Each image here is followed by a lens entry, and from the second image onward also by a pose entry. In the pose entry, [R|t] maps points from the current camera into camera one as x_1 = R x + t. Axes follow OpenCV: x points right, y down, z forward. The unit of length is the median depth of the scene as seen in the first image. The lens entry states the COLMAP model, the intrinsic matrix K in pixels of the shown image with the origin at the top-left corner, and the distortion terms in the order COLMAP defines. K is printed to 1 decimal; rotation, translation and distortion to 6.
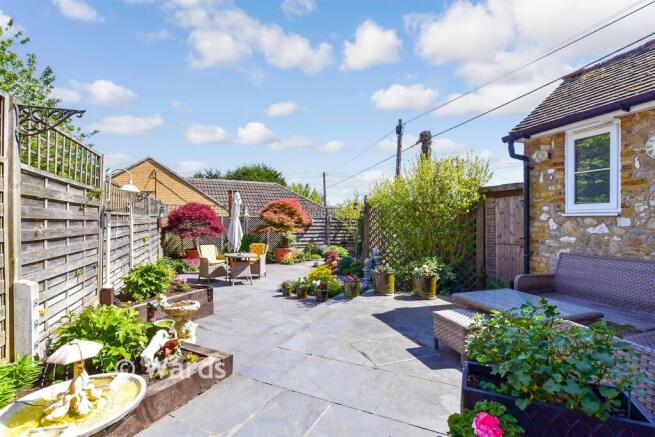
lens RADIAL K [[305.3, 0, 326.8], [0, 305.3, 219.0], [0, 0, 1]] dist [-0.019593, 0.001719]
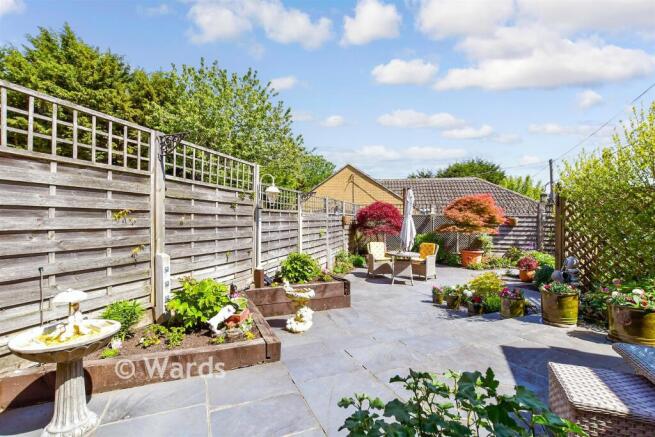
lens RADIAL K [[305.3, 0, 327.2], [0, 305.3, 217.2], [0, 0, 1]] dist [-0.019593, 0.001719]
pose [[0.765156, -0.002481, -0.643840, 0.190063], [-0.001857, 0.999980, -0.006061, 0.010475], [0.643842, 0.005833, 0.765136, 0.121960]]
